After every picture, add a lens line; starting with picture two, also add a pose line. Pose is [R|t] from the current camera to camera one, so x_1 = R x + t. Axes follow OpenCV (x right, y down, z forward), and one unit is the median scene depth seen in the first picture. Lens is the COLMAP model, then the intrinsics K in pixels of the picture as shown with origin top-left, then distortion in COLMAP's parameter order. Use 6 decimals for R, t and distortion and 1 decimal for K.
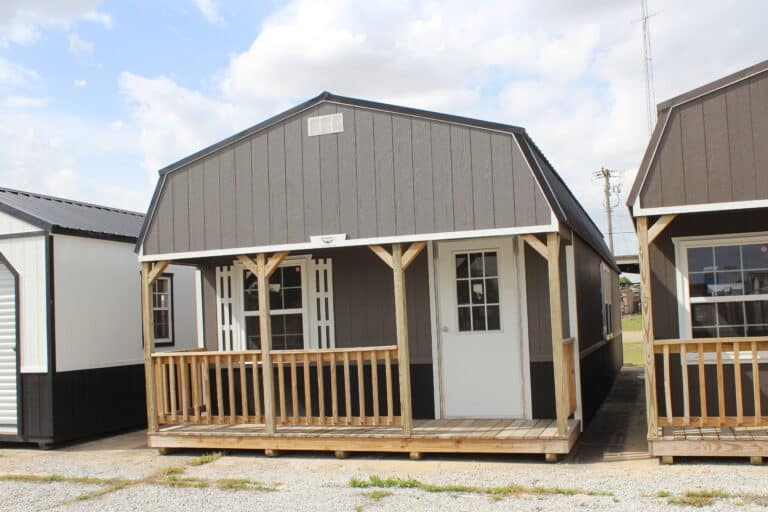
lens RADIAL K [[811.4, 0, 384.0], [0, 811.4, 256.0], [0, 0, 1]] dist [-0.009565, -0.035919]
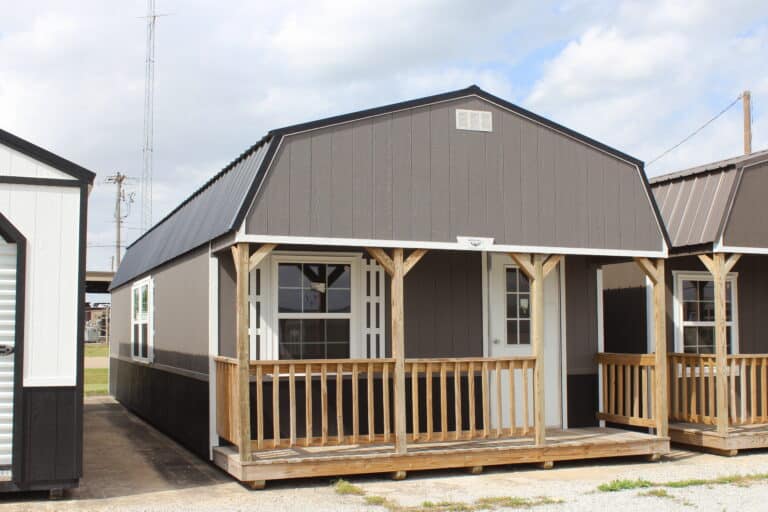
lens RADIAL K [[886.2, 0, 384.0], [0, 886.2, 256.0], [0, 0, 1]] dist [-0.030061, 0.044677]
pose [[0.747105, 0.095569, 0.657800, -0.758279], [-0.081879, 0.995305, -0.051608, 0.053121], [-0.659644, -0.015303, 0.751423, 0.273711]]
